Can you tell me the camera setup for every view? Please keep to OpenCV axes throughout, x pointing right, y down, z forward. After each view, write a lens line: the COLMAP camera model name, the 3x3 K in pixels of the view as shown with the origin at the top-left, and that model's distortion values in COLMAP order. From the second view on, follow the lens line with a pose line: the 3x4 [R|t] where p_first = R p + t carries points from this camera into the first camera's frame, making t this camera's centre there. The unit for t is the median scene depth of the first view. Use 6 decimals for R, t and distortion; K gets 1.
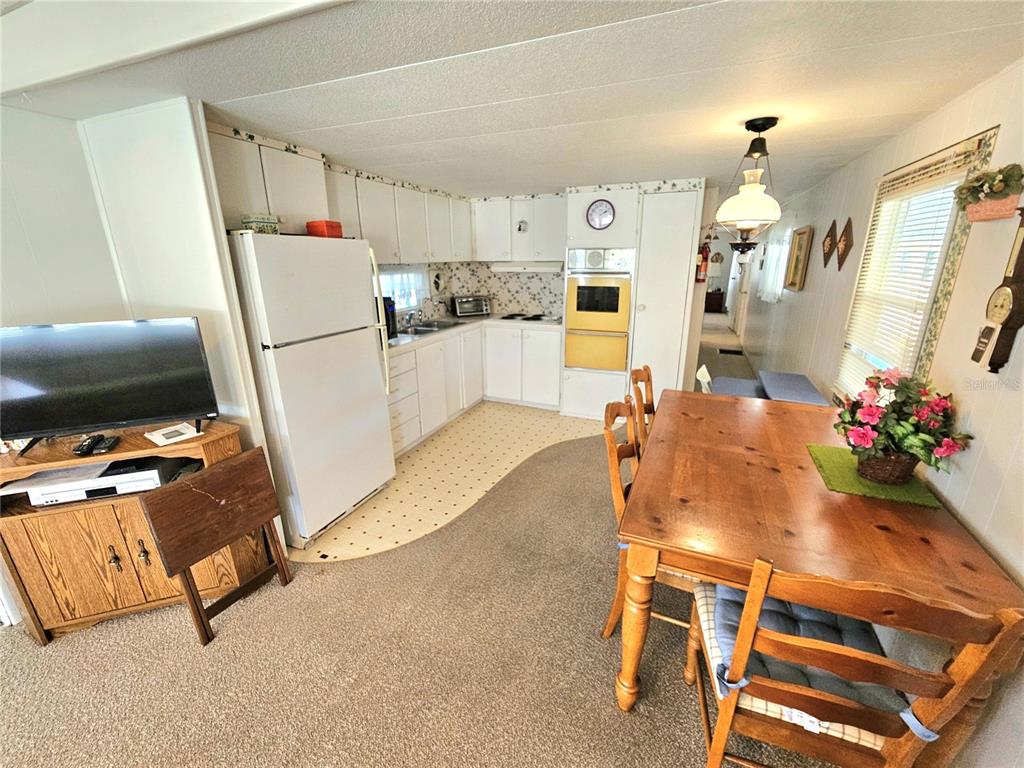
lens RADIAL K [[420.0, 0, 516.7], [0, 420.0, 387.4], [0, 0, 1]] dist [0.000362, 0.000010]
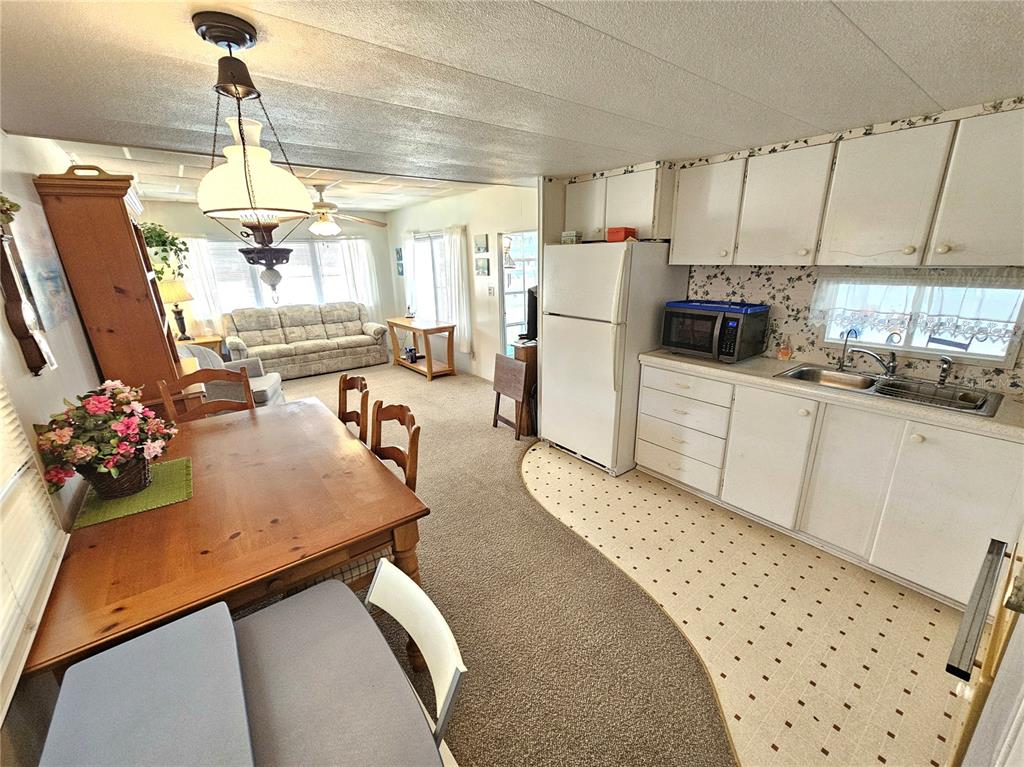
lens RADIAL K [[420.0, 0, 514.0], [0, 420.0, 380.8], [0, 0, 1]] dist [0.000362, 0.000010]
pose [[-0.488244, 0.262725, -0.832222, 0.628244], [-0.240206, 0.876320, 0.417569, -0.353458], [0.838999, 0.403780, -0.364750, 1.089622]]
